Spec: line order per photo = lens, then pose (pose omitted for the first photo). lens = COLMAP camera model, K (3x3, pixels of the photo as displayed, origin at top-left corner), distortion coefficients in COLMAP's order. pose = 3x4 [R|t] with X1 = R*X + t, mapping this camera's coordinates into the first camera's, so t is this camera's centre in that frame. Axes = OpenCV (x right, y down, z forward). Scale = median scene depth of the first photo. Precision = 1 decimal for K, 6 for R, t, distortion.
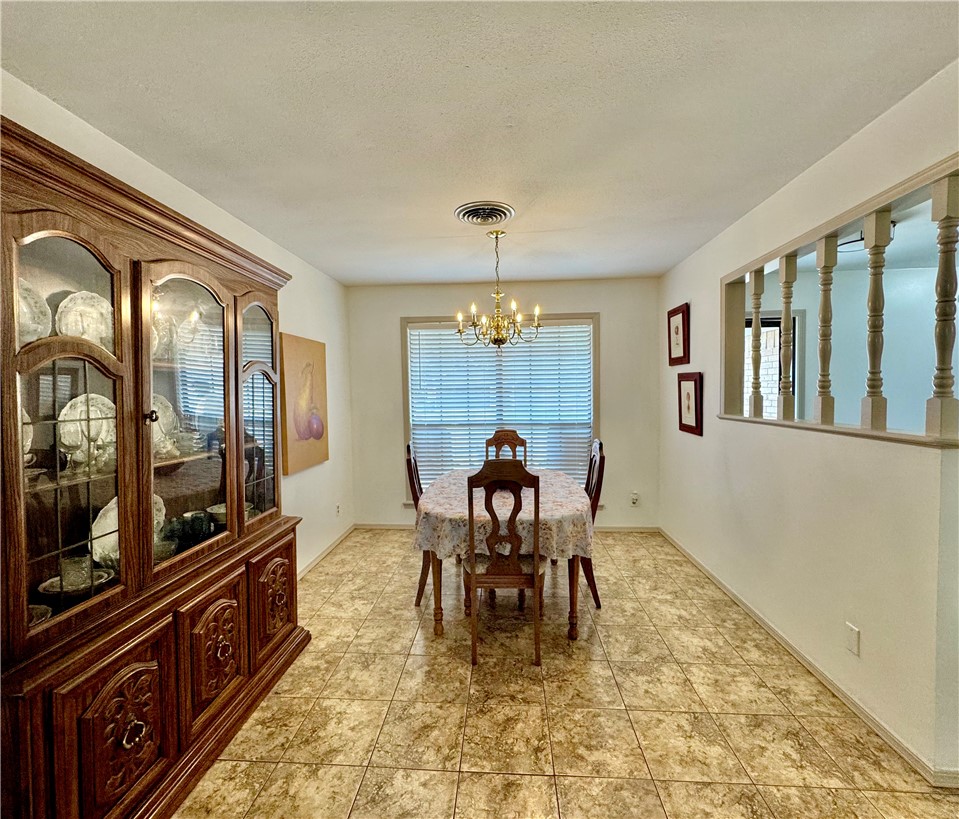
lens RADIAL K [[451.7, 0, 479.5], [0, 451.7, 409.5], [0, 0, 1]] dist [-0.001924, -0.000622]
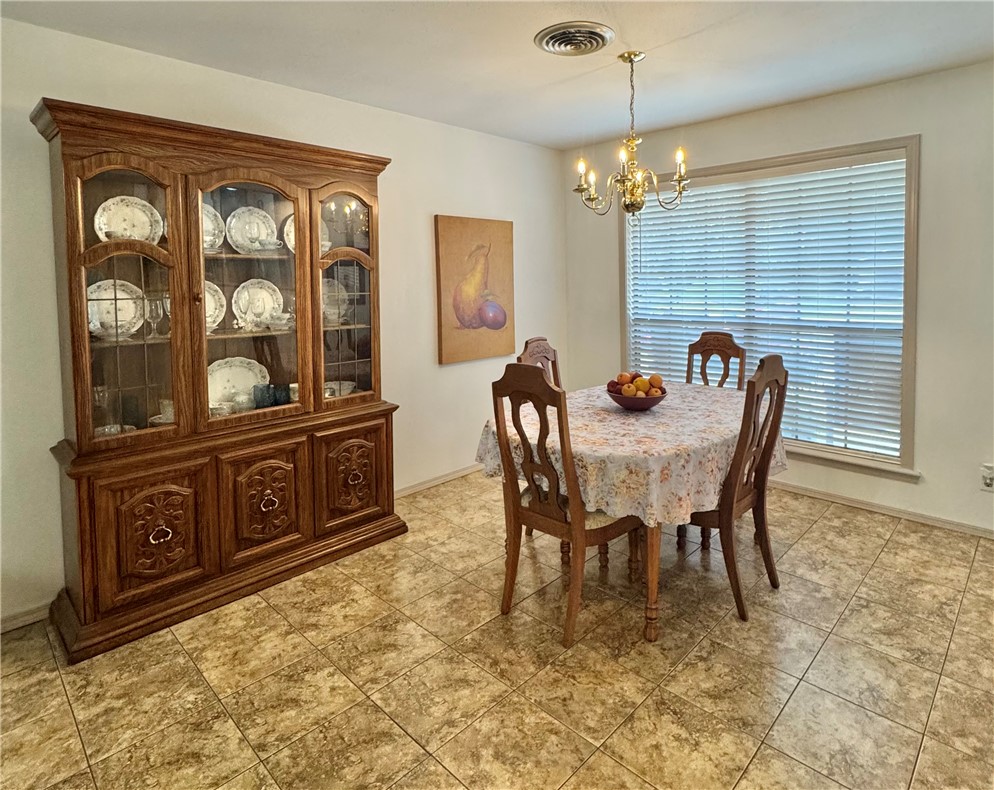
lens RADIAL K [[570.4, 0, 498.0], [0, 570.4, 312.3], [0, 0, 1]] dist [0.001090, -0.002868]
pose [[0.758427, 0.037206, -0.650695, 0.642950], [-0.021073, 0.999247, 0.032574, -0.009415], [0.651417, -0.010992, 0.758640, 0.227681]]
